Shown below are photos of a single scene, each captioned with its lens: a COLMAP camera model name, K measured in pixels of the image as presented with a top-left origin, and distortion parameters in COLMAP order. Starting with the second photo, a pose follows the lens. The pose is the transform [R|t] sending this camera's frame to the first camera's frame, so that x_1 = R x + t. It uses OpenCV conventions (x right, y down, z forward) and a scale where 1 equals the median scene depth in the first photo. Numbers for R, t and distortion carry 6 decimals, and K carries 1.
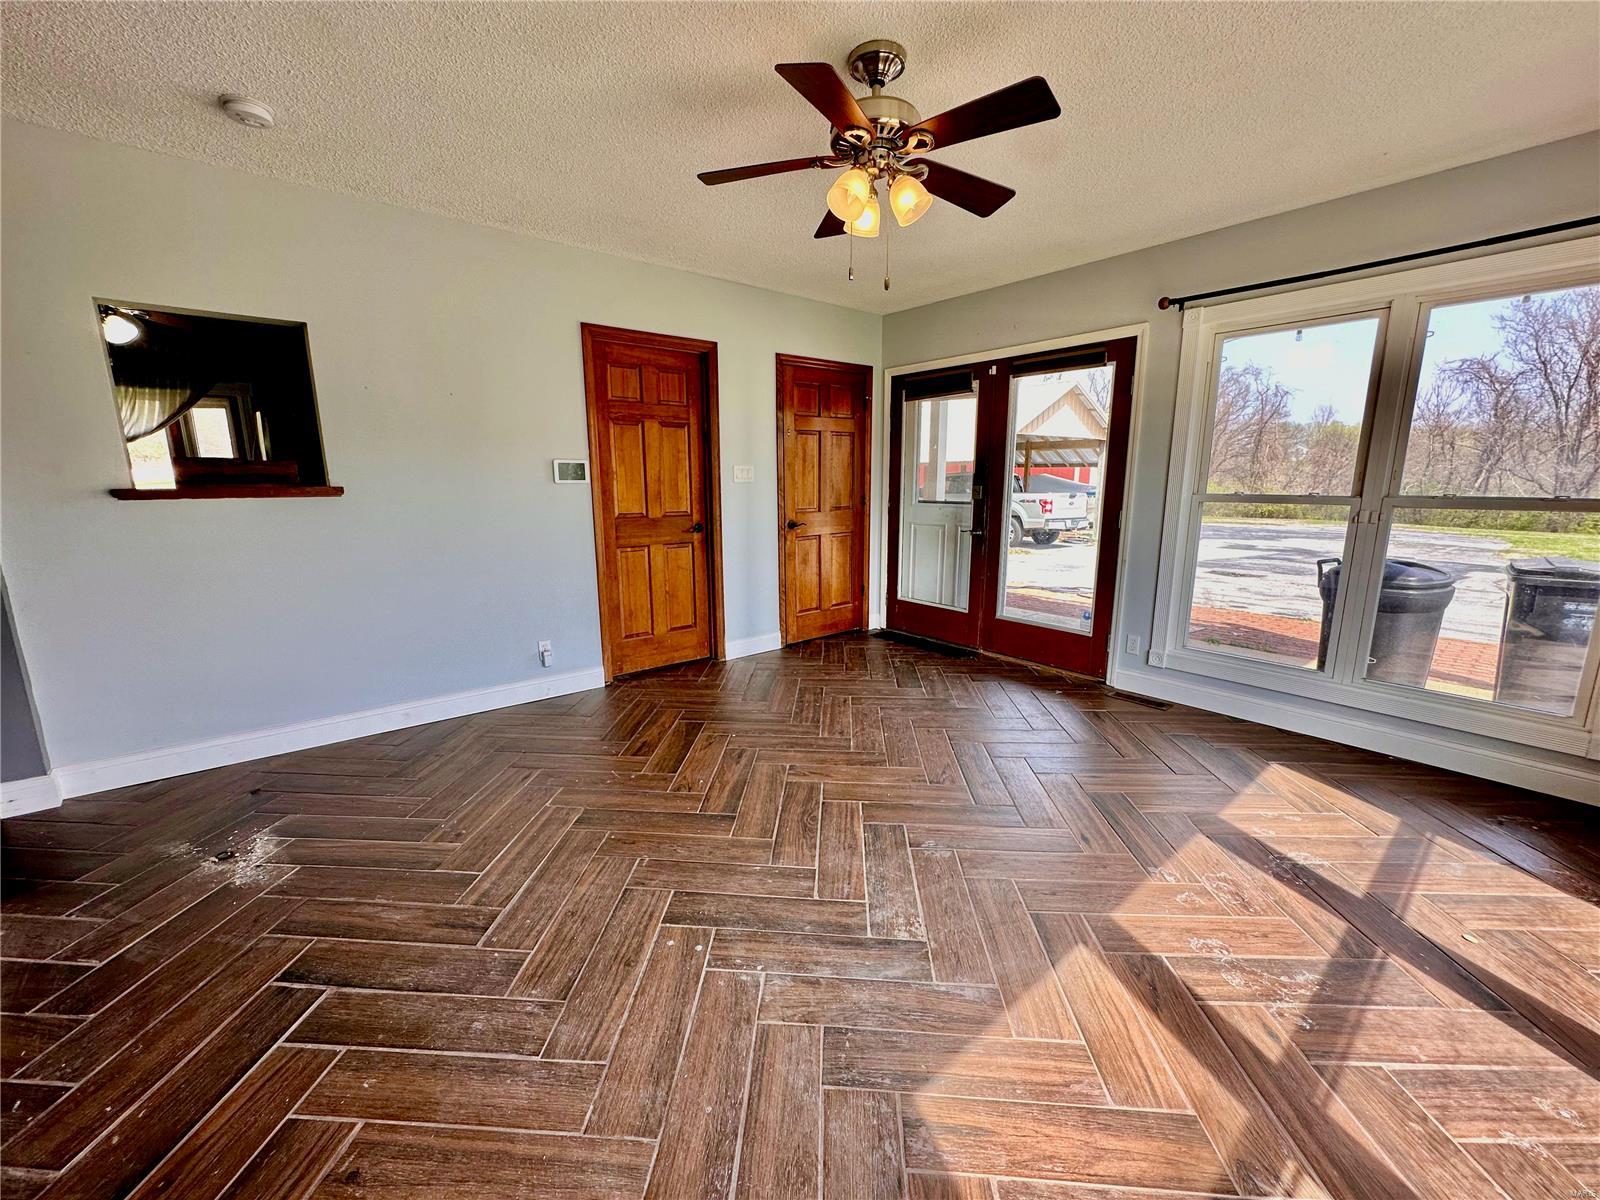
lens RADIAL K [[637.1, 0, 799.4], [0, 637.1, 601.6], [0, 0, 1]] dist [-0.001190, 0.000194]
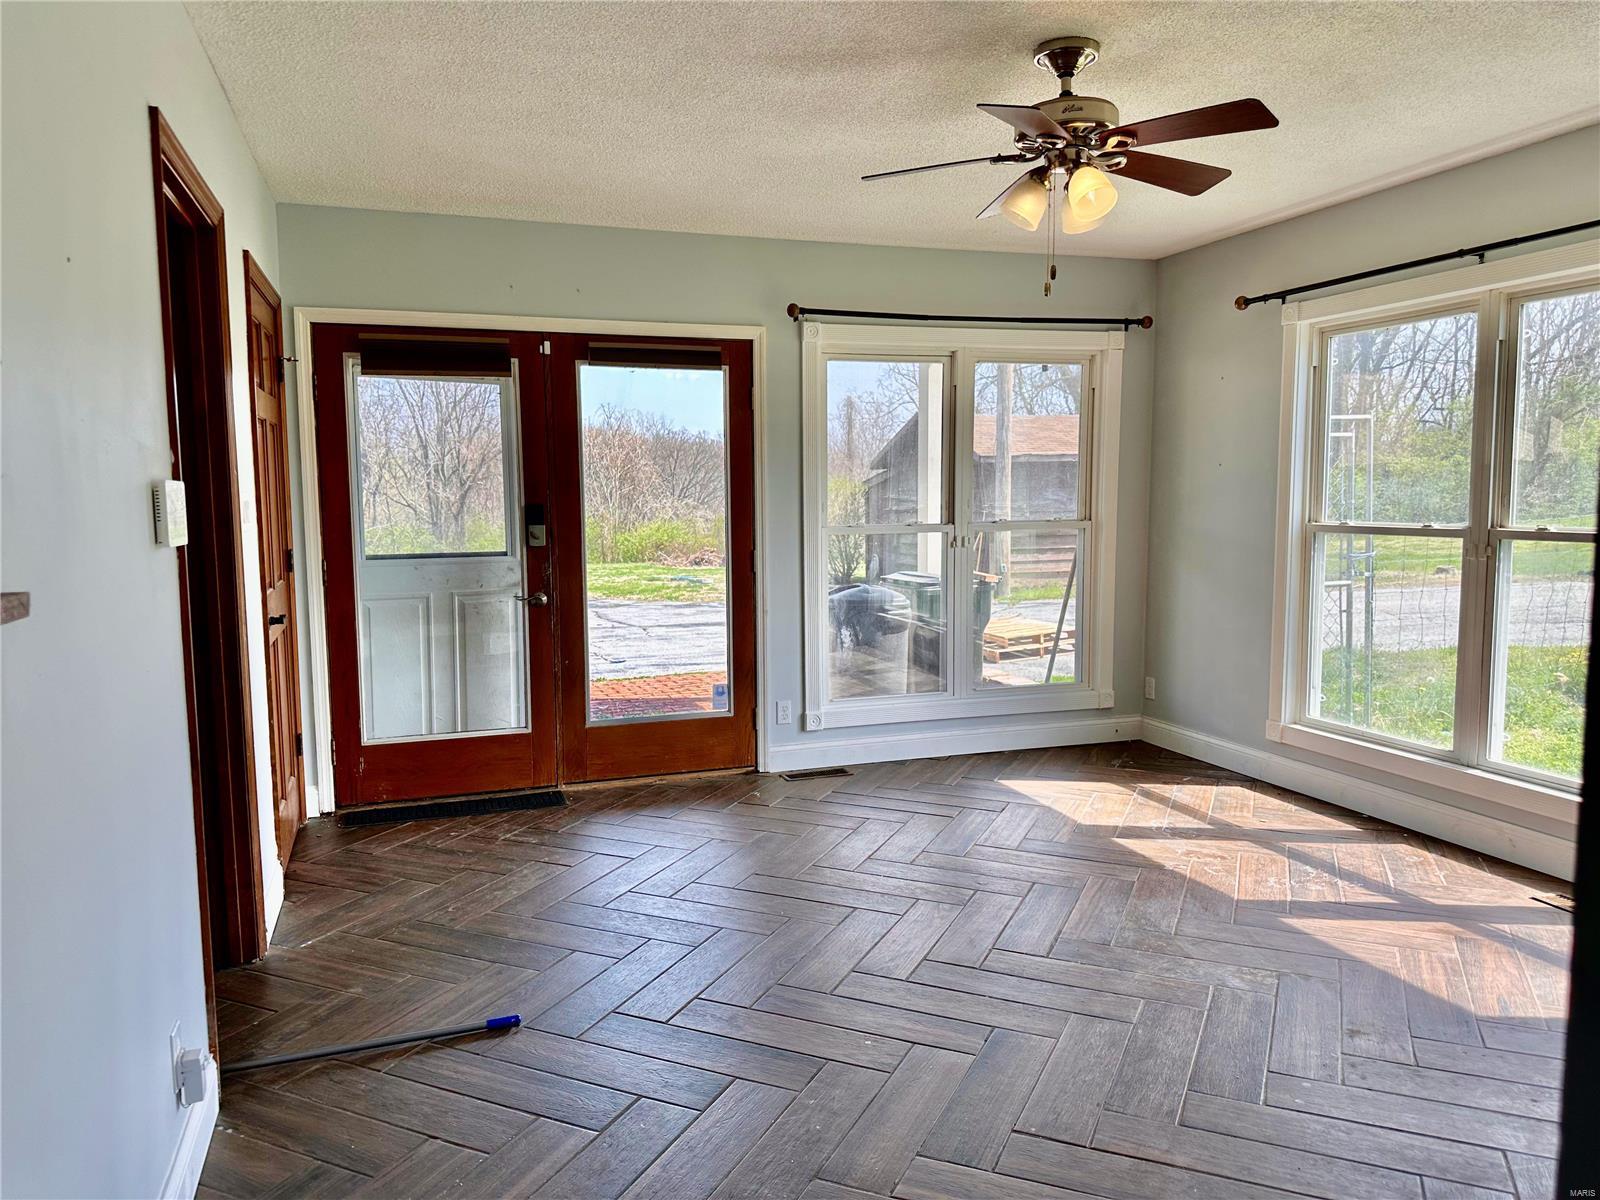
lens RADIAL K [[1123.4, 0, 800.0], [0, 1123.4, 600.0], [0, 0, 1]] dist [0.077009, -0.105096]
pose [[0.350089, -0.093875, 0.932001, -0.889182], [0.186466, 0.982037, 0.028872, -0.125027], [-0.917970, 0.163678, 0.361305, 0.502121]]
